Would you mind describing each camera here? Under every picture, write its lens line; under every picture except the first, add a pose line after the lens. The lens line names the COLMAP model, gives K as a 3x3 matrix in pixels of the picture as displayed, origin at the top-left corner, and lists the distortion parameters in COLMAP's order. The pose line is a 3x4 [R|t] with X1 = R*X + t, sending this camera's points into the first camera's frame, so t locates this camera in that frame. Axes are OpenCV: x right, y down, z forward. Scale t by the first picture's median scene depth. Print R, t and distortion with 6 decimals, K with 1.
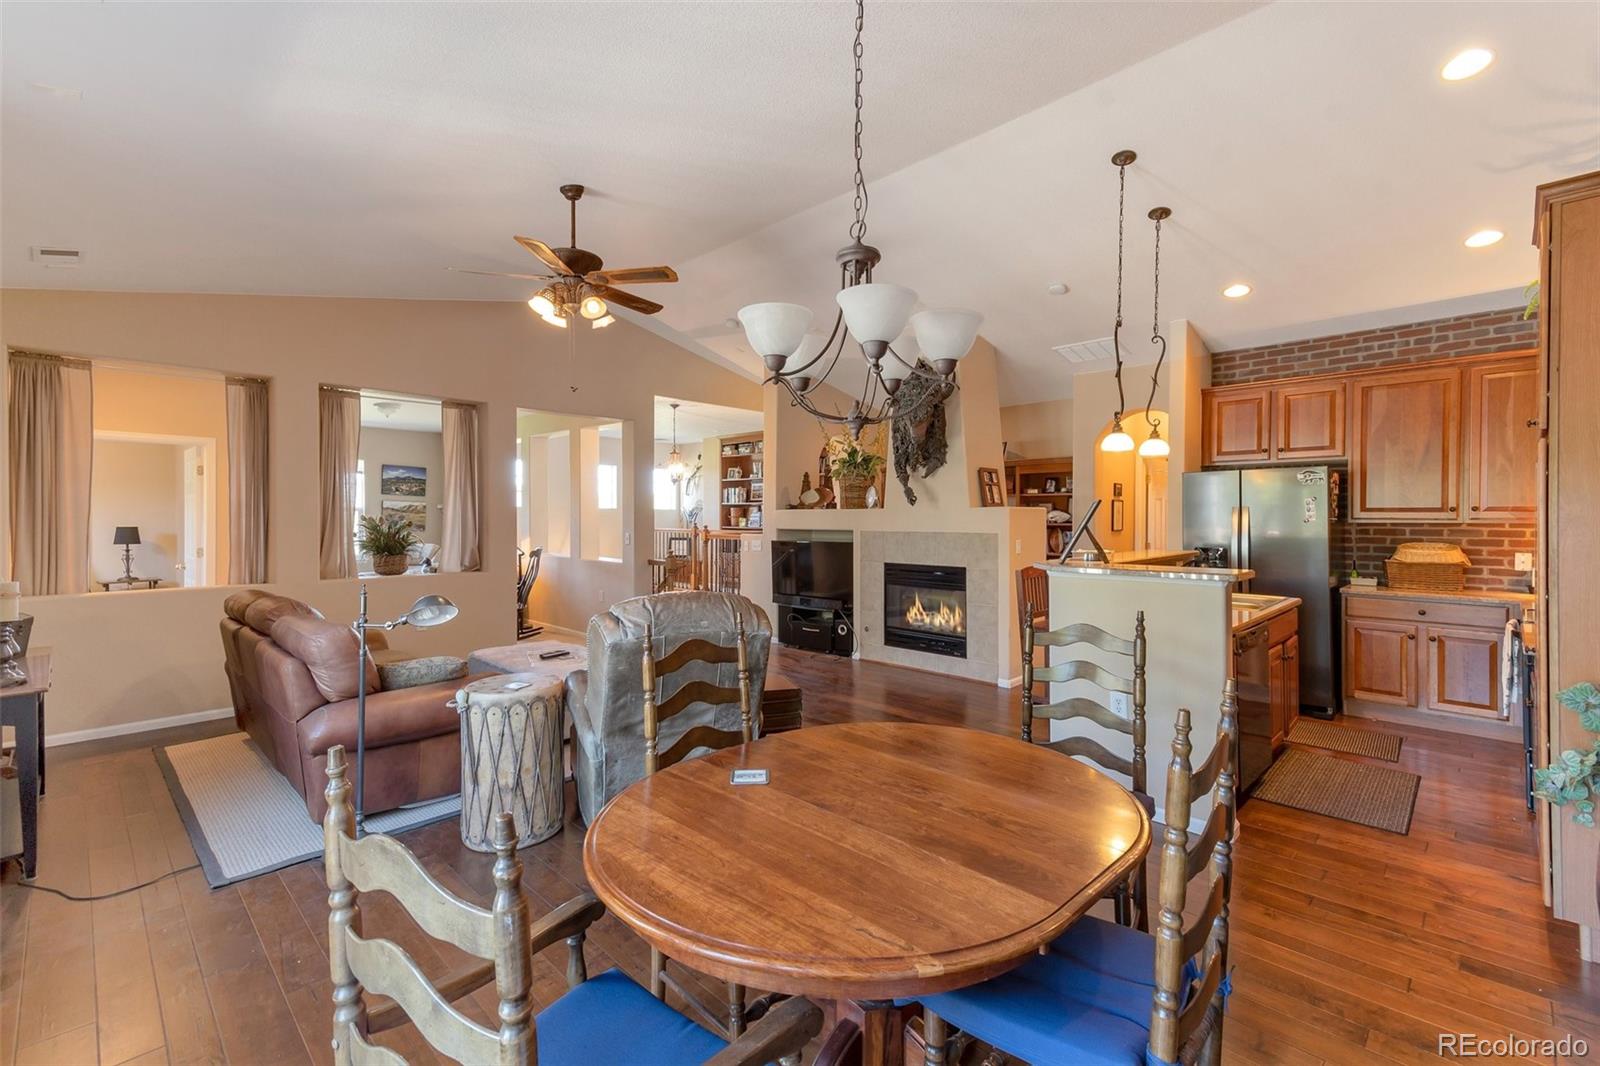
lens RADIAL K [[713.5, 0, 768.9], [0, 713.5, 519.5], [0, 0, 1]] dist [0.019467, -0.002029]
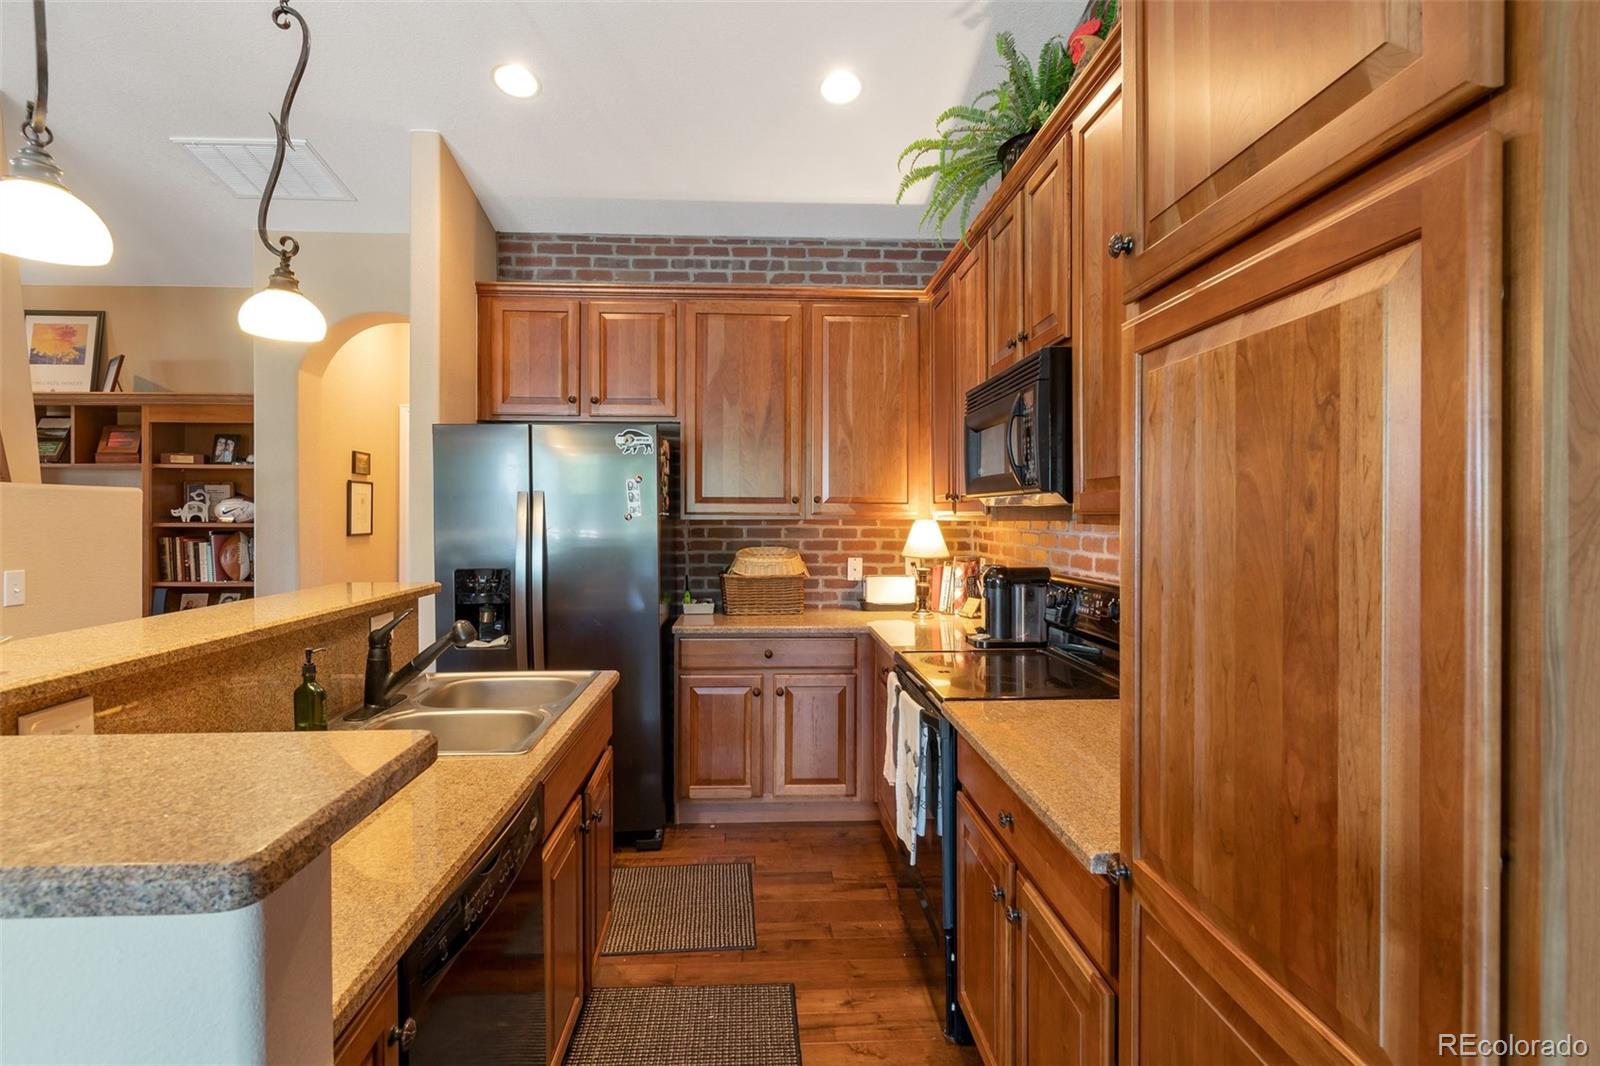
lens RADIAL K [[780.5, 0, 801.7], [0, 780.5, 520.3], [0, 0, 1]] dist [0.041411, 0.000176]
pose [[0.658546, -0.006444, 0.752513, 0.349513], [0.001577, 0.999973, 0.007183, 0.000200], [-0.752539, -0.003544, 0.658539, 0.461269]]
